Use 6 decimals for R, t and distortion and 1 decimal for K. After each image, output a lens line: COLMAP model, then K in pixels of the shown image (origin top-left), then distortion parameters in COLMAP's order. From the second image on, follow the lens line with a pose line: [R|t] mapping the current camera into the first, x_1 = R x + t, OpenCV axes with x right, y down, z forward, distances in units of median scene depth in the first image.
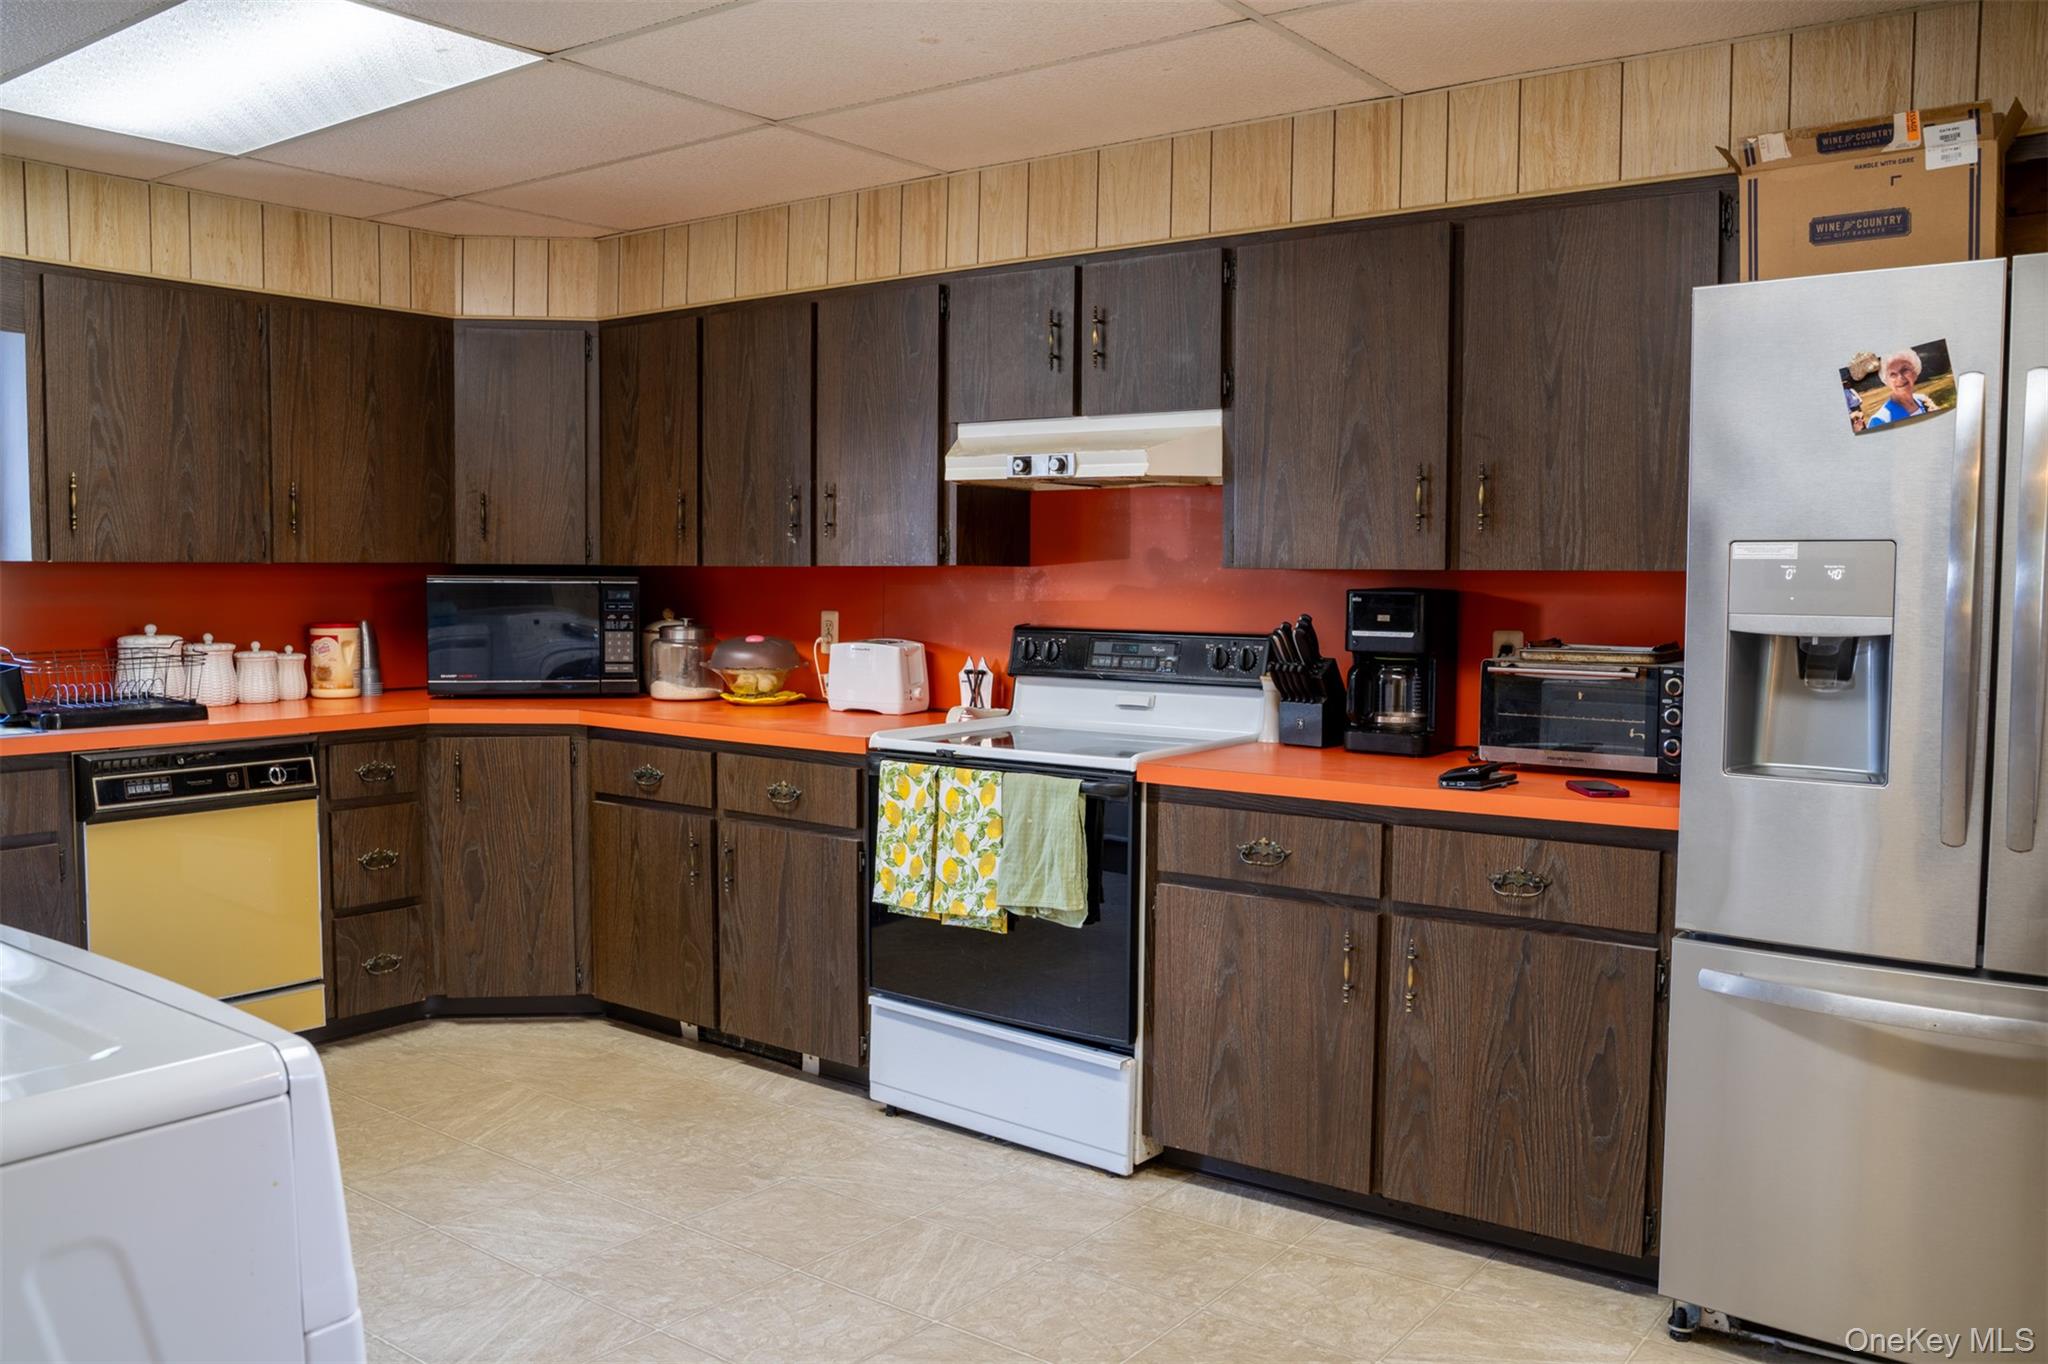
lens RADIAL K [[1671.4, 0, 1024.0], [0, 1671.4, 682.0], [0, 0, 1]] dist [-0.114271, 0.097386]
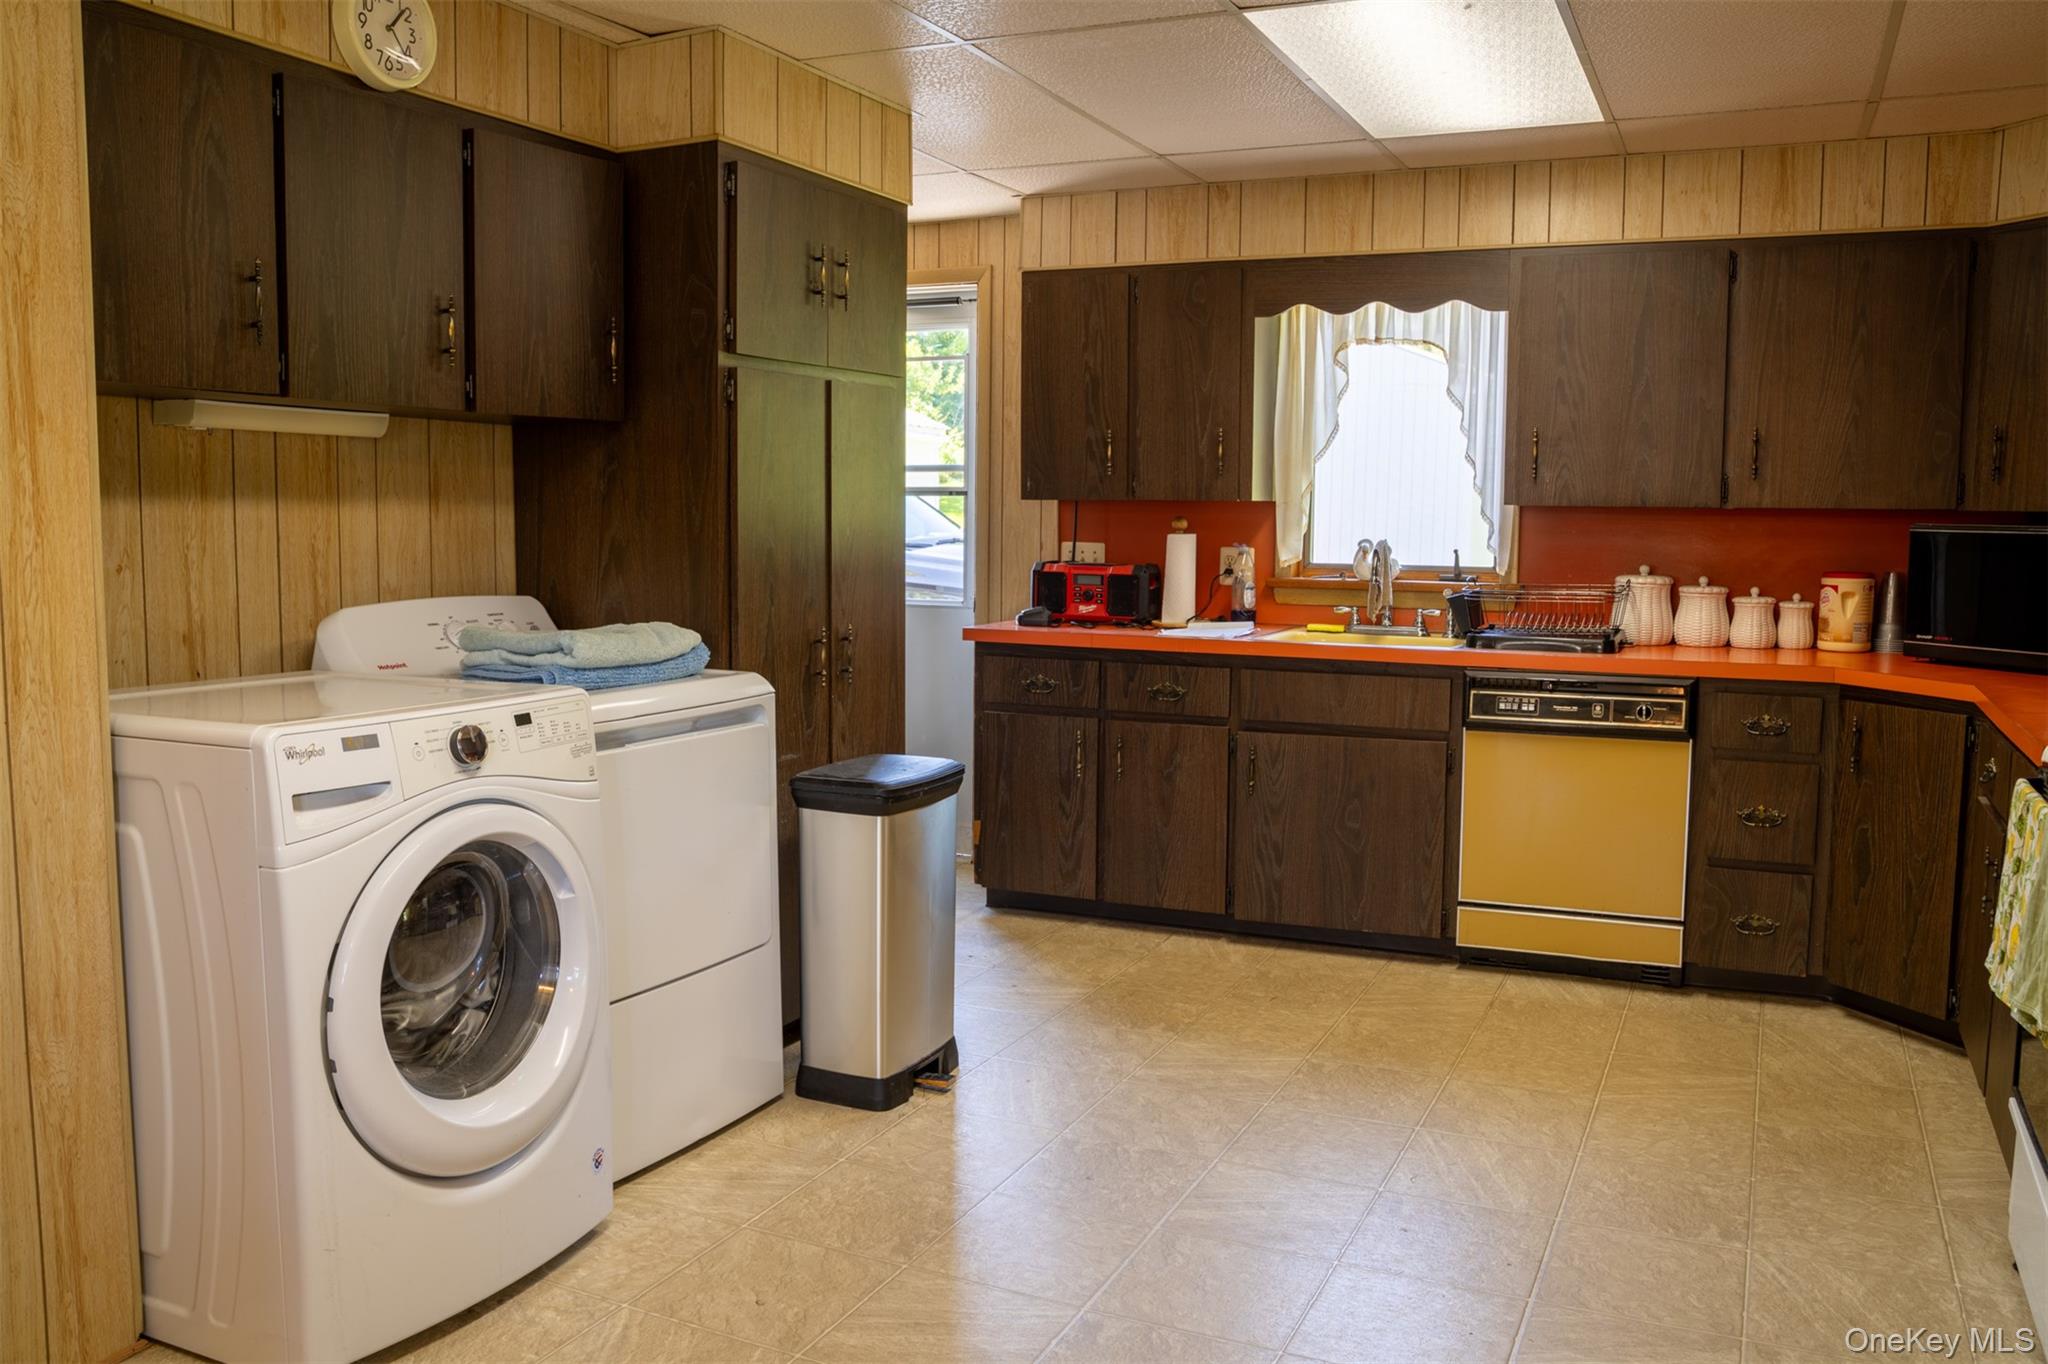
lens RADIAL K [[1671.4, 0, 1024.0], [0, 1671.4, 682.0], [0, 0, 1]] dist [-0.114271, 0.097386]
pose [[0.208706, 0.096150, -0.973240, 0.438459], [-0.068532, 0.994147, 0.083519, -0.020834], [0.975574, 0.049267, 0.214074, 0.365580]]
